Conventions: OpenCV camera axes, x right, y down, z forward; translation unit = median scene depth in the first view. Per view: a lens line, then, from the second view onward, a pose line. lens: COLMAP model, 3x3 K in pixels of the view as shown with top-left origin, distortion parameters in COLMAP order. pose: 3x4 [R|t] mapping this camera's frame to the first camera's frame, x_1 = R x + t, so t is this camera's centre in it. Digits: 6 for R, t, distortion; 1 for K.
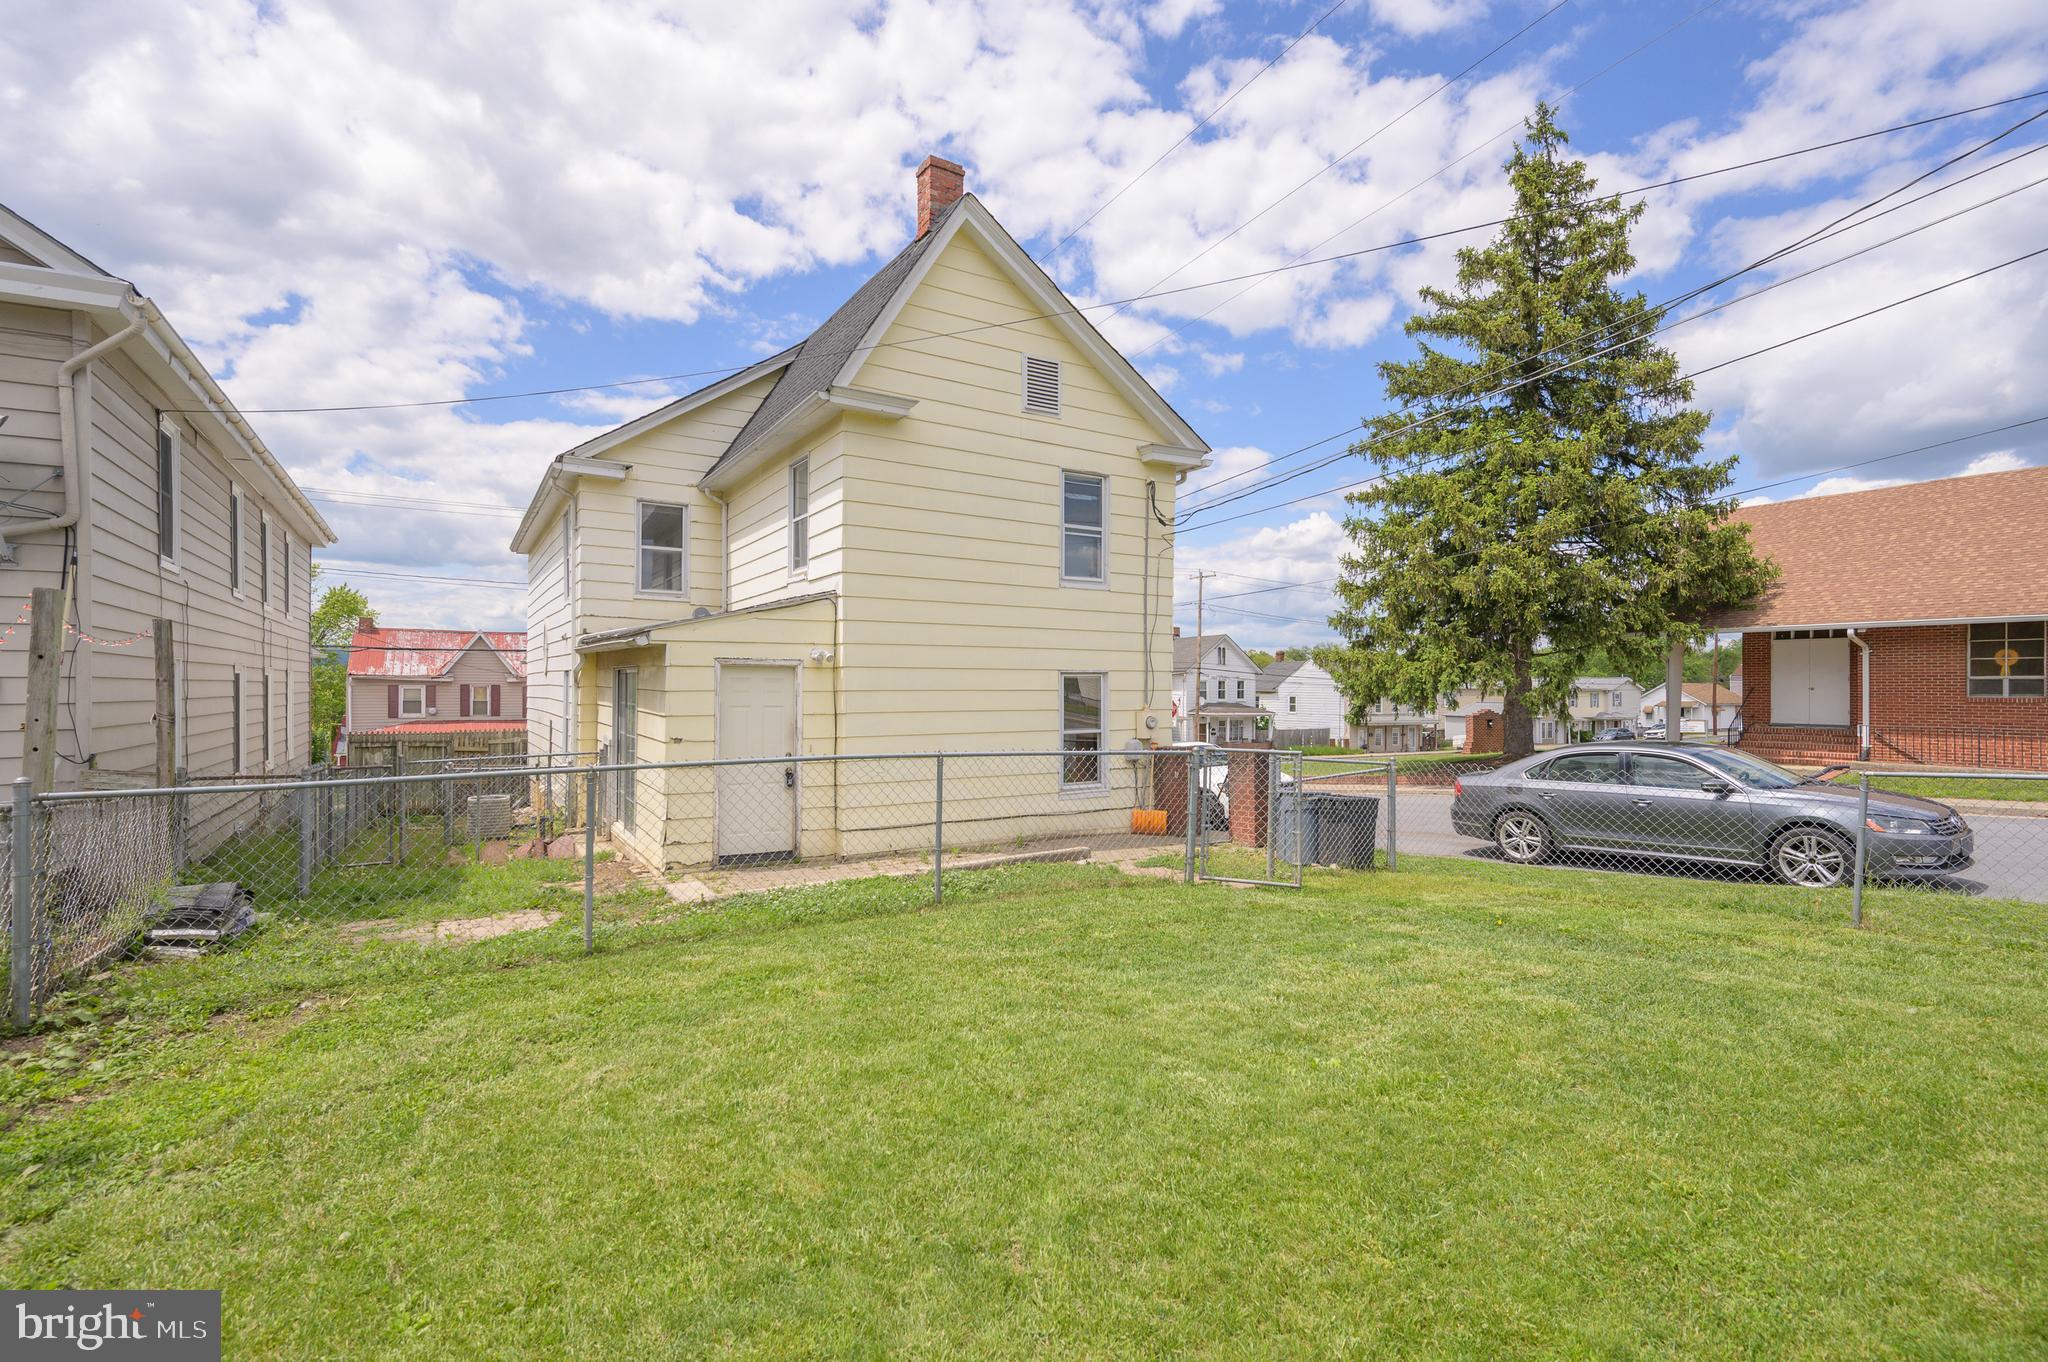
lens RADIAL K [[969.1, 0, 998.3], [0, 969.1, 684.4], [0, 0, 1]] dist [0.003129, 0.000587]
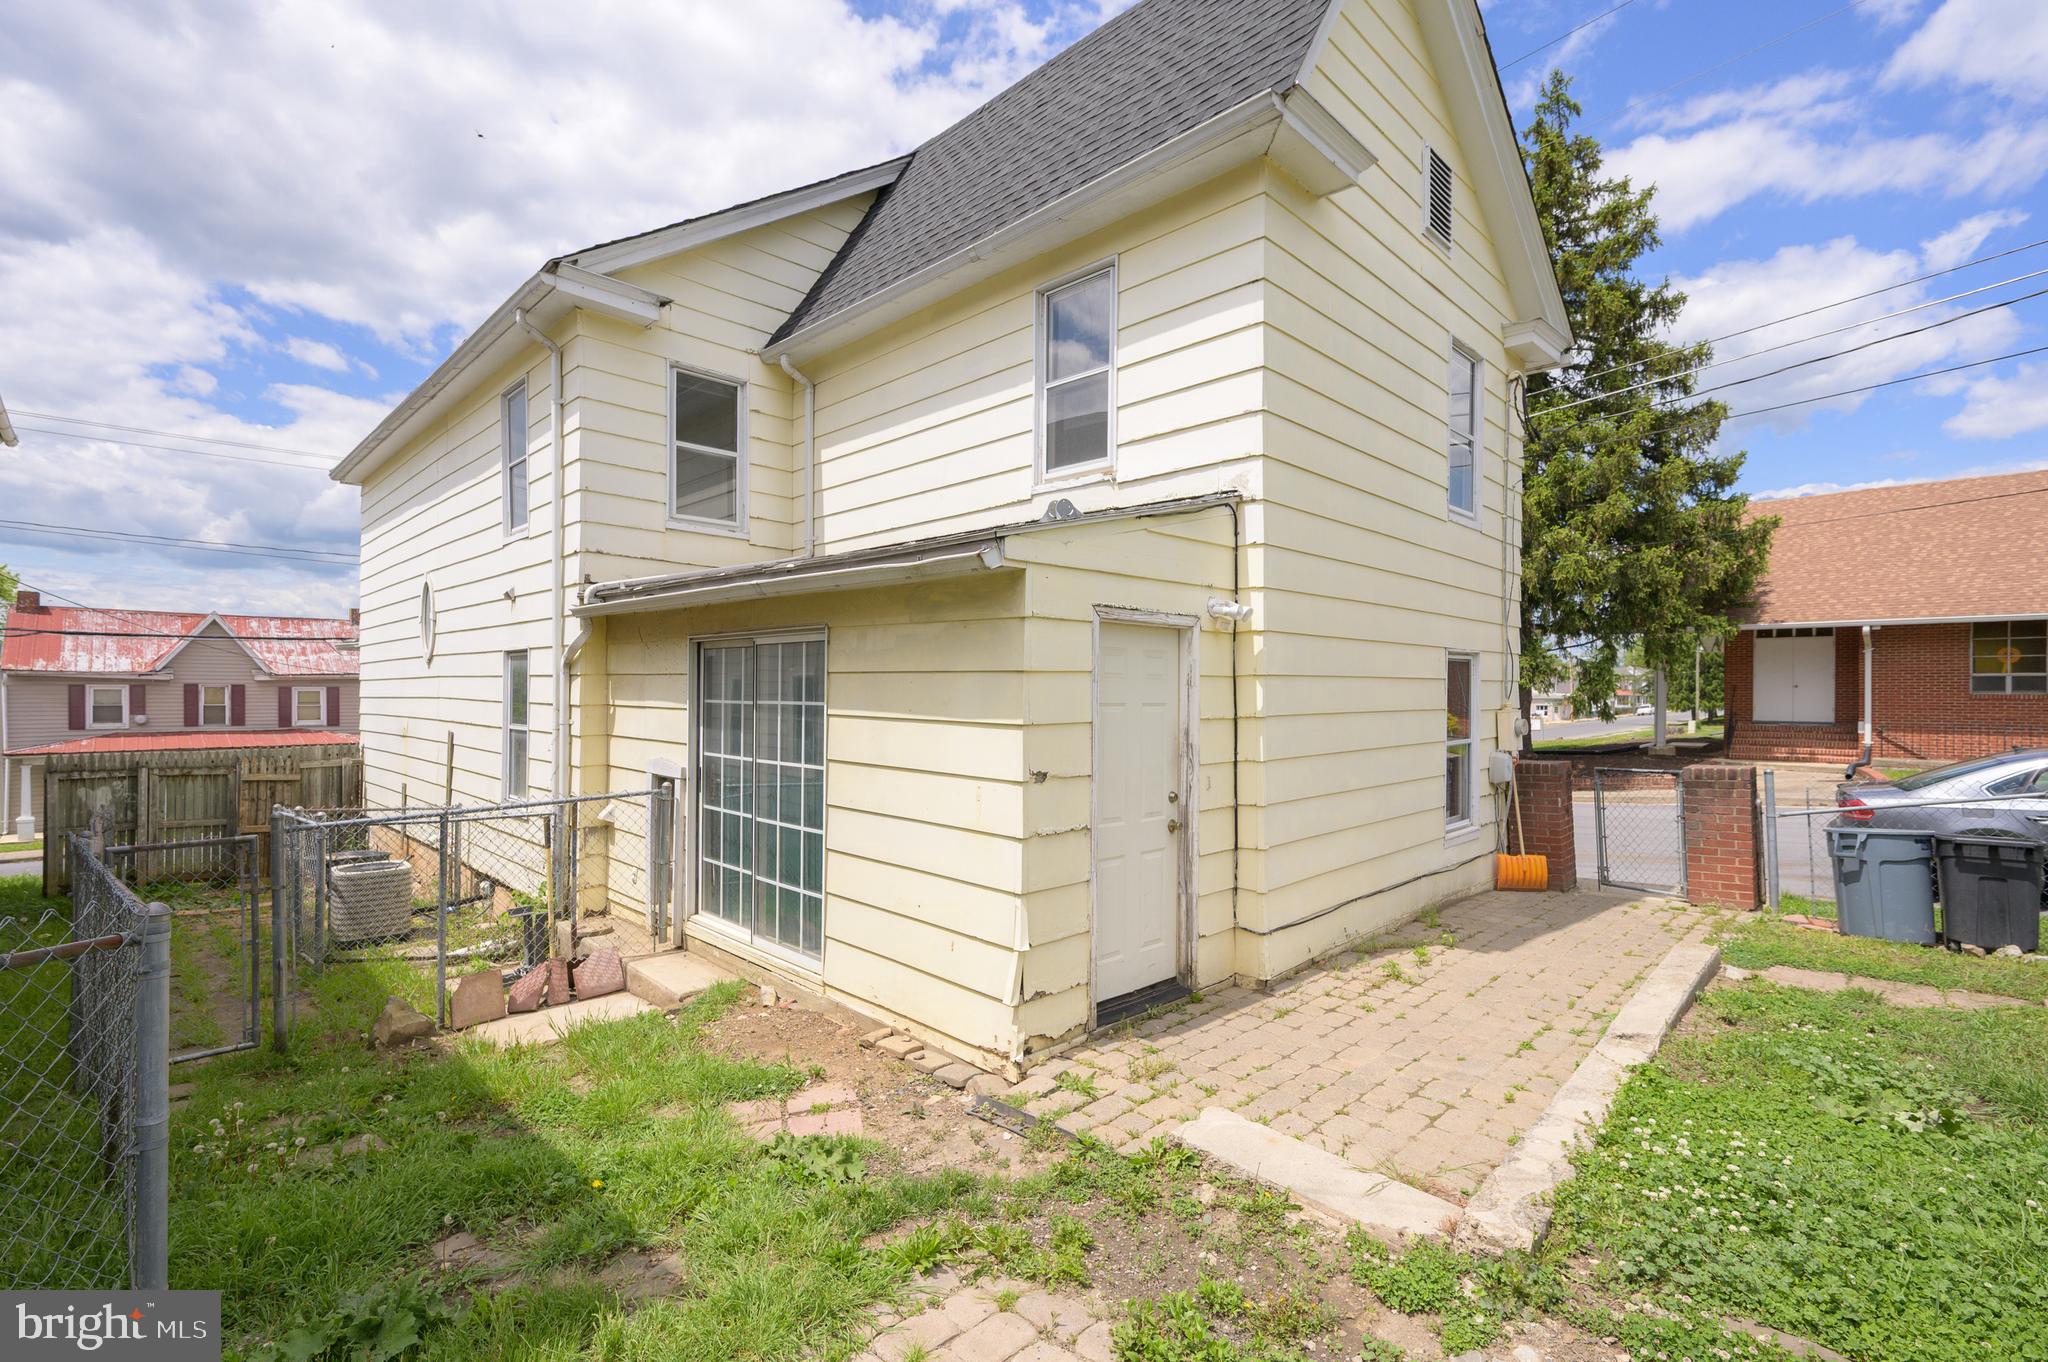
lens RADIAL K [[969.1, 0, 1049.5], [0, 969.1, 696.6], [0, 0, 1]] dist [0.003129, 0.000587]
pose [[0.969940, -0.002435, 0.243332, -0.205414], [0.000143, 0.999955, 0.009438, 0.006855], [-0.243345, -0.009120, 0.969897, 0.254157]]
